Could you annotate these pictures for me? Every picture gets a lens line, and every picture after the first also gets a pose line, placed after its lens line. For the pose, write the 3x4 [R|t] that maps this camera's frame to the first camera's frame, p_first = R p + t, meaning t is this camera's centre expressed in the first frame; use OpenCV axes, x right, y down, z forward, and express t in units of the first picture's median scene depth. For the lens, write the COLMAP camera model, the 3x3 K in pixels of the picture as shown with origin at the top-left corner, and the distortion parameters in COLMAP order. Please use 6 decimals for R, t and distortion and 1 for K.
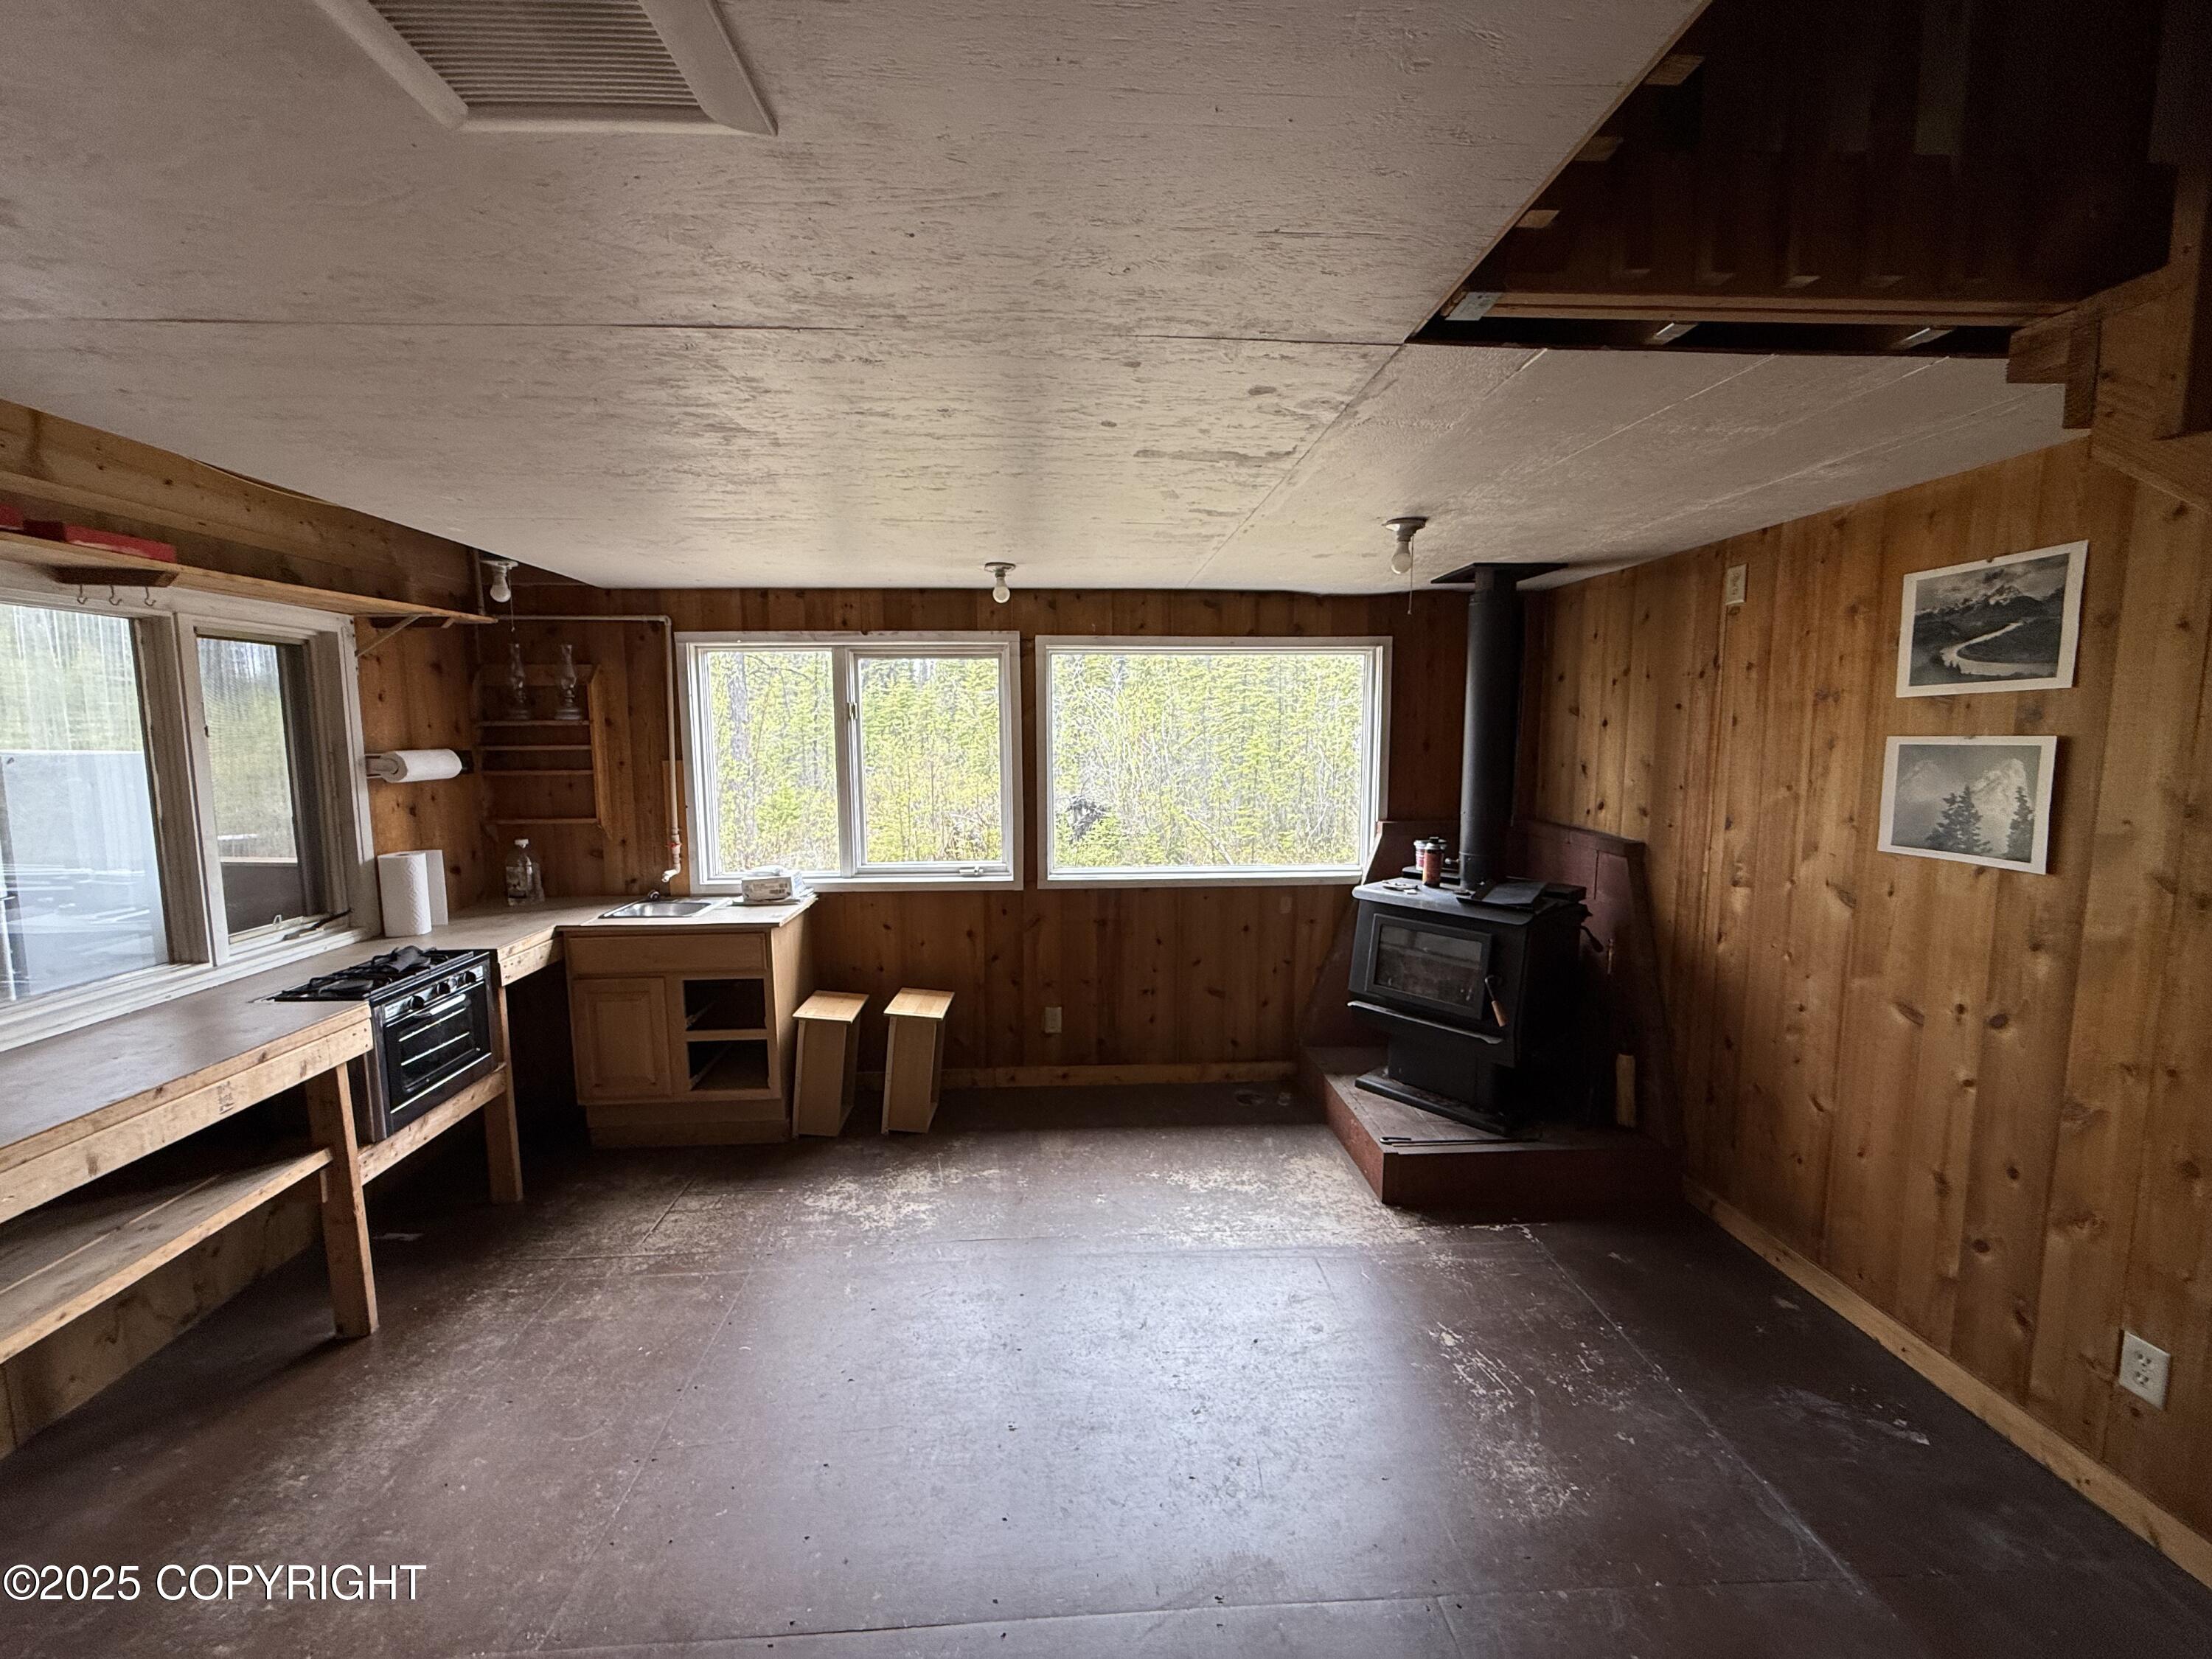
lens RADIAL K [[890.8, 0, 1102.9], [0, 890.8, 827.8], [0, 0, 1]] dist [0.001735, 0.000087]
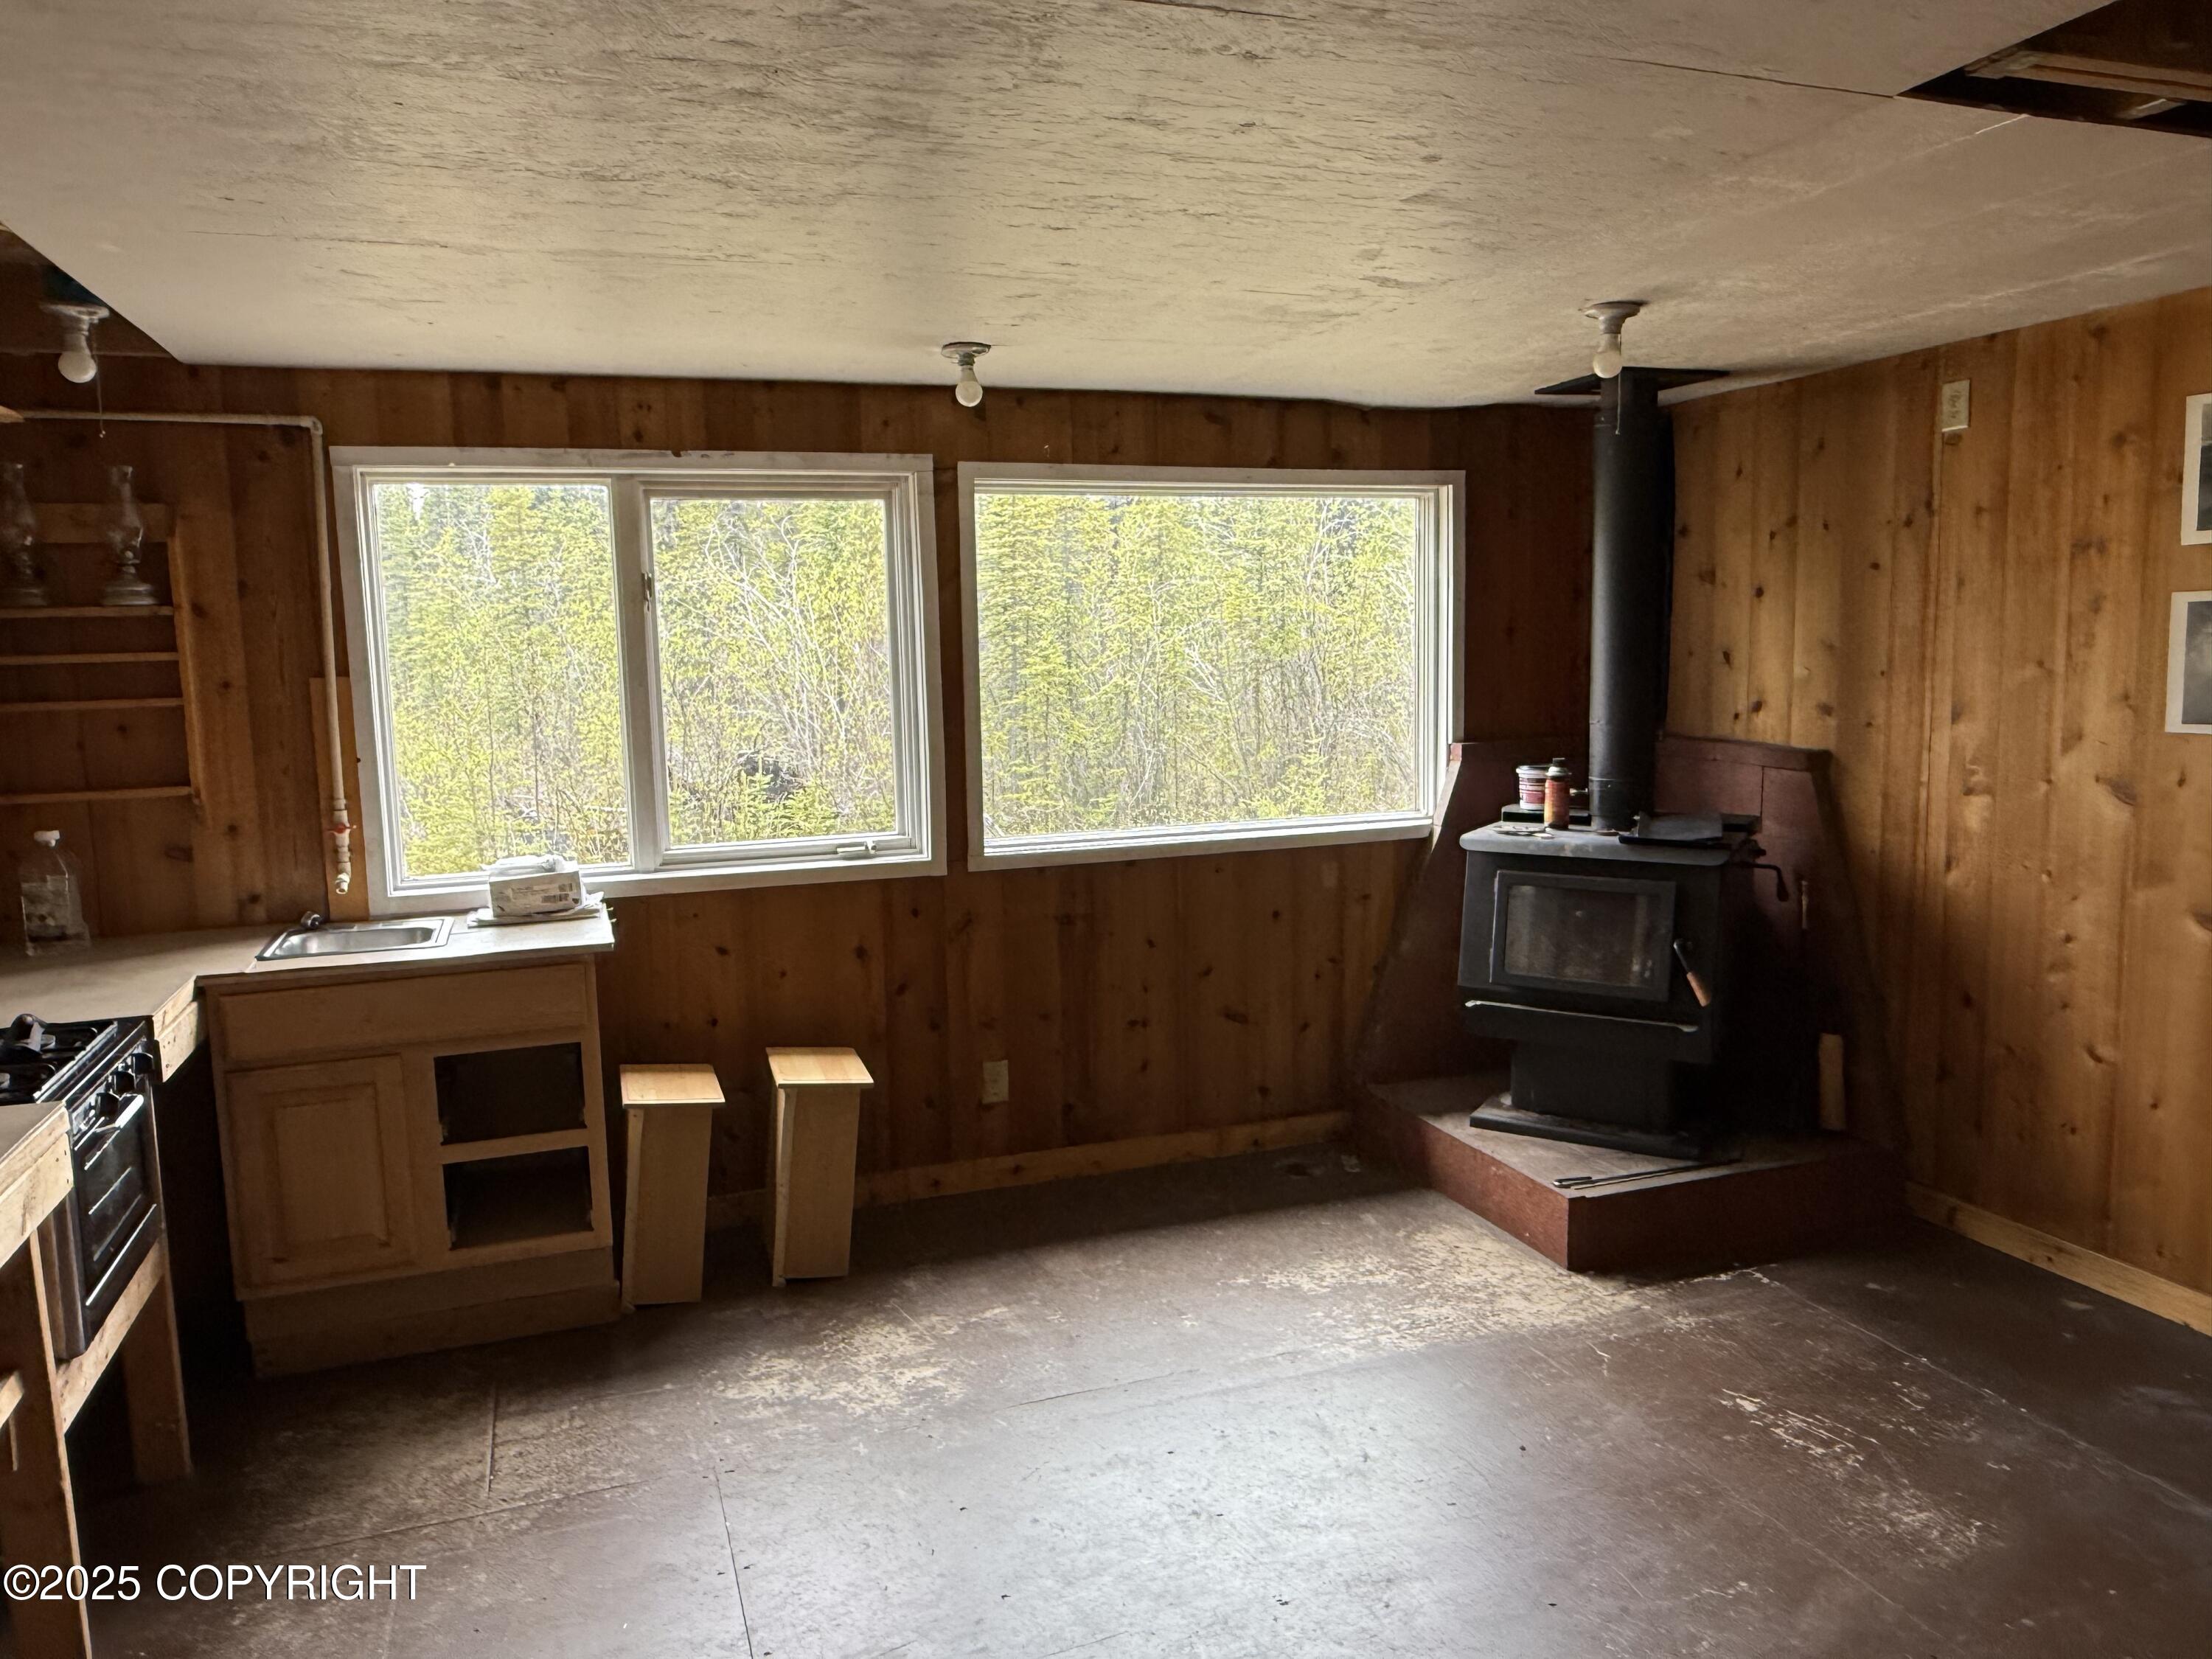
lens RADIAL K [[1540.4, 0, 1105.7], [0, 1540.4, 819.9], [0, 0, 1]] dist [0.003270, -0.002947]
pose [[0.959600, -0.050388, 0.276821, -0.338118], [0.049153, 0.998726, 0.011405, 0.030740], [-0.277043, 0.002662, 0.960854, -0.069599]]
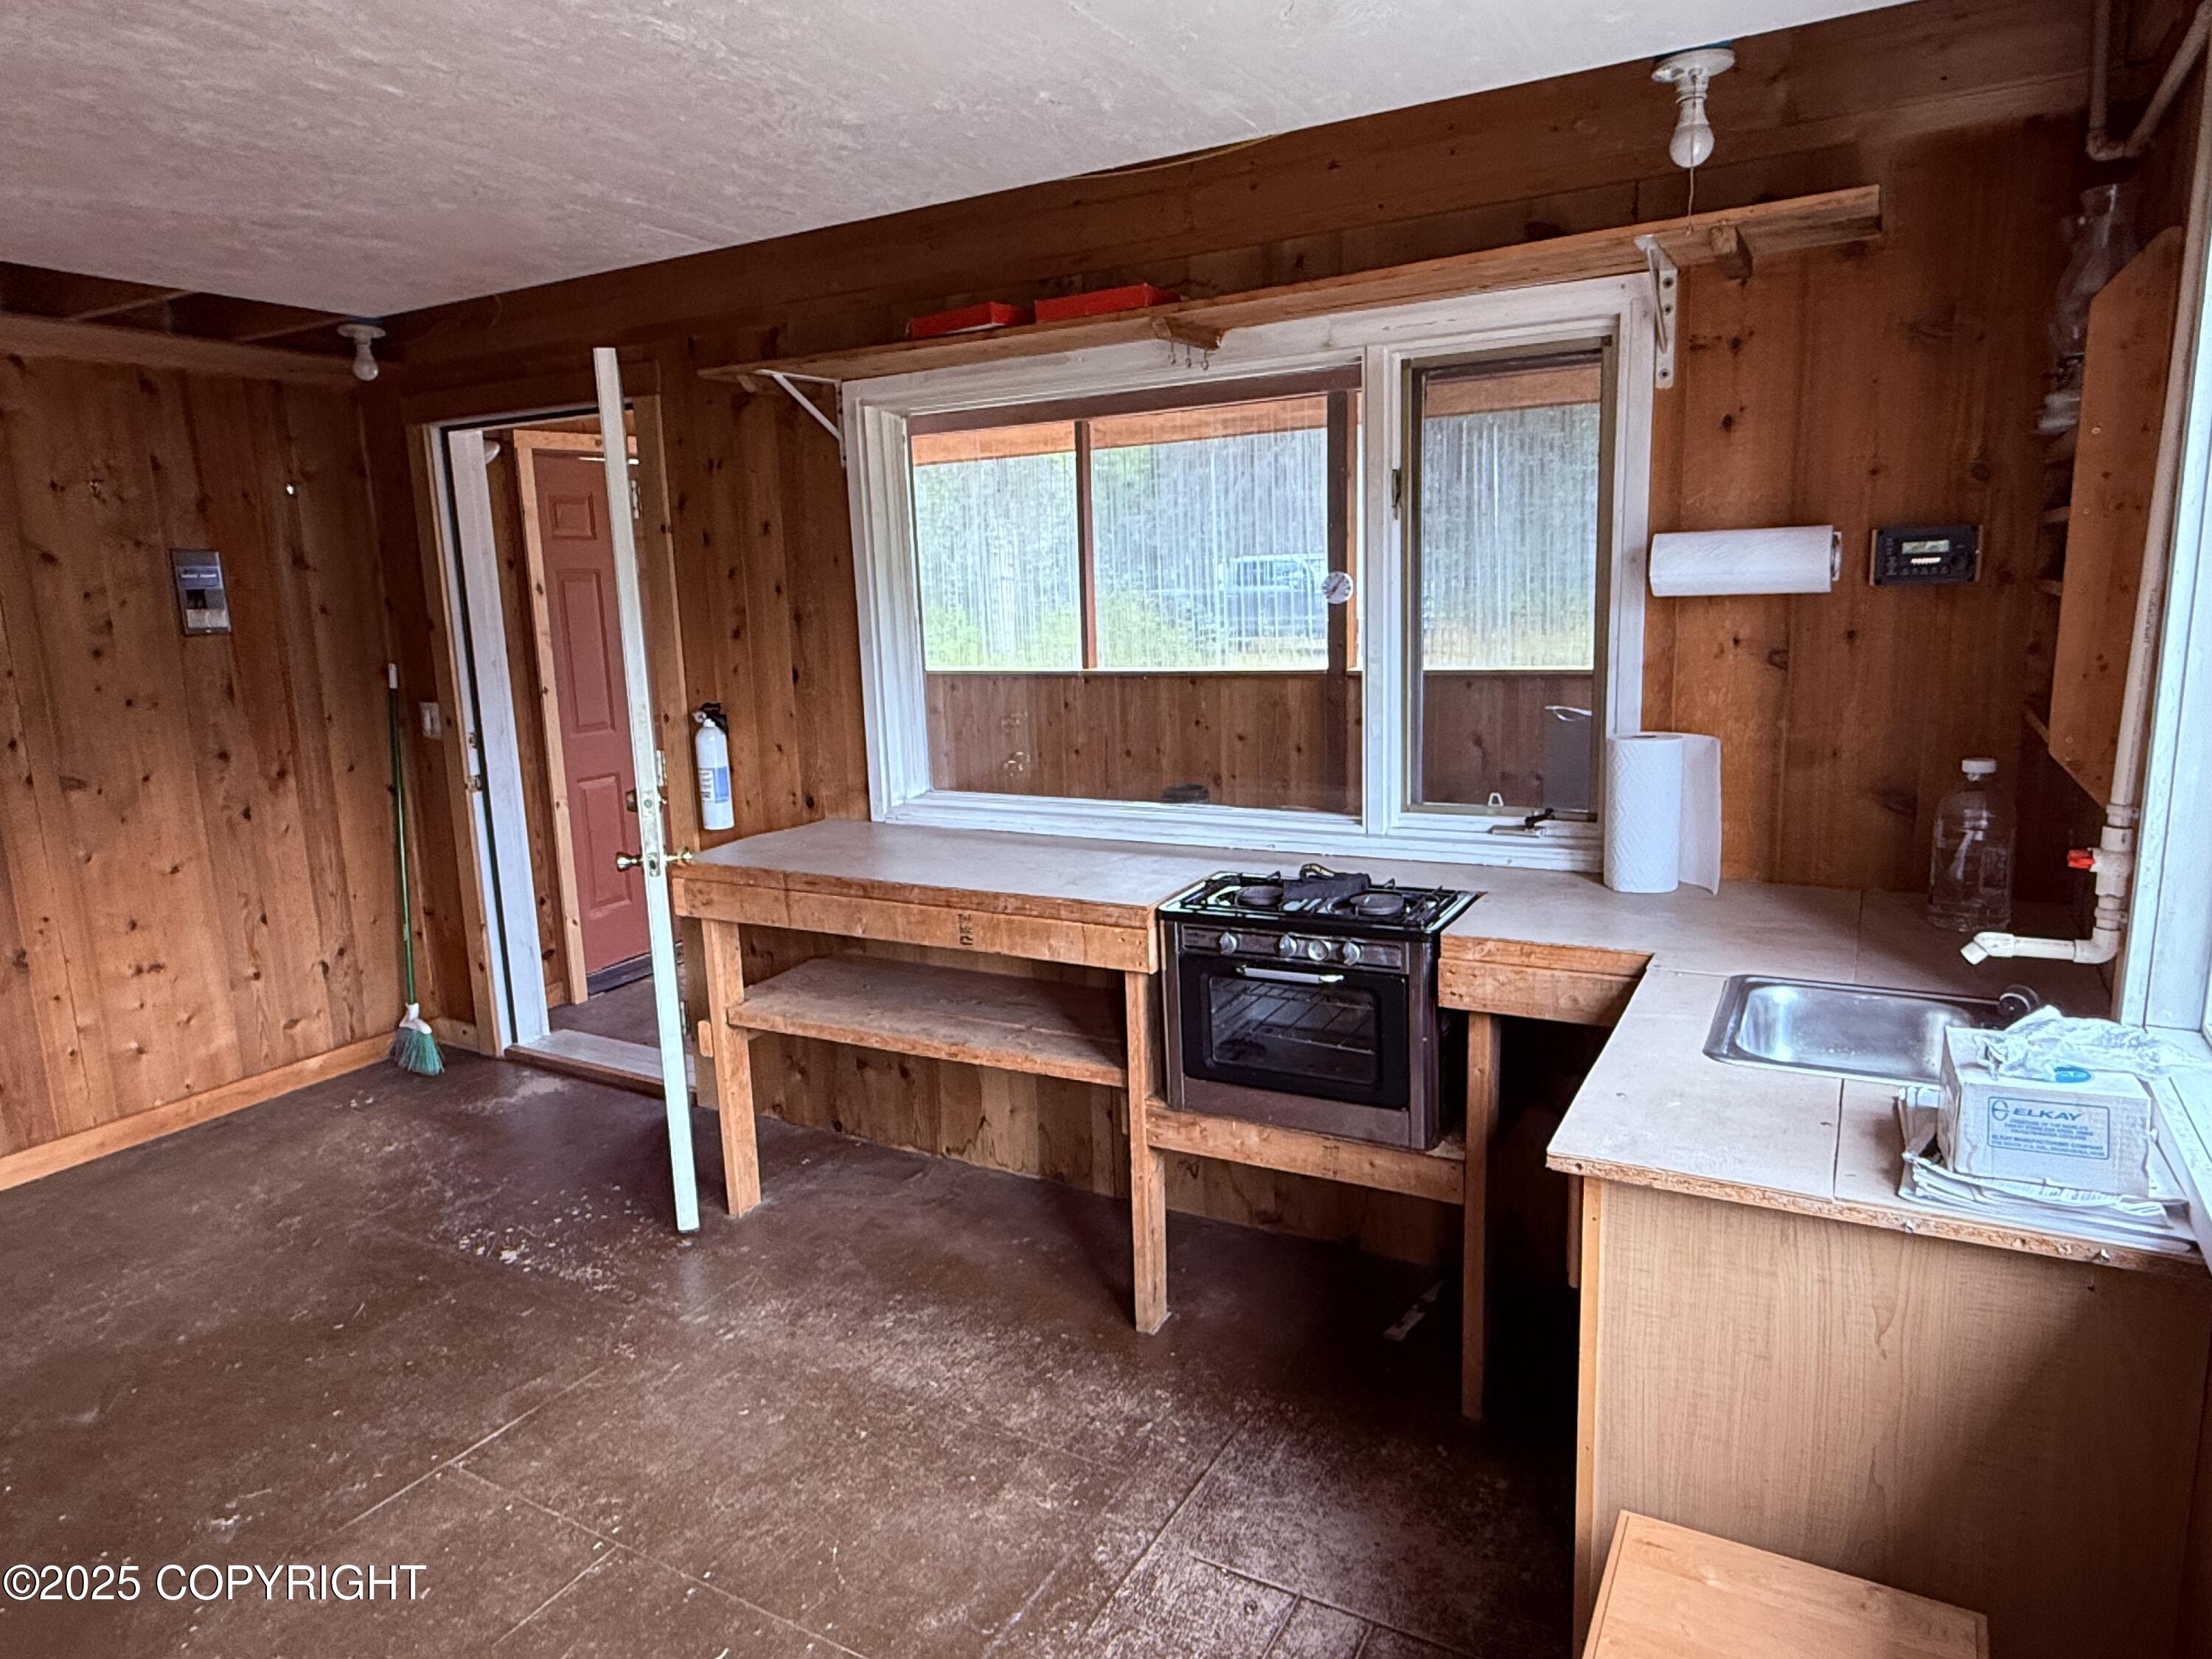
lens RADIAL K [[1360.6, 0, 1102.0], [0, 1360.6, 831.0], [0, 0, 1]] dist [0.002714, 0.000448]
pose [[-0.542045, 0.173703, -0.822201, 0.050614], [-0.056225, 0.968715, 0.241724, -0.087912], [0.838466, 0.177253, -0.515321, 1.115682]]
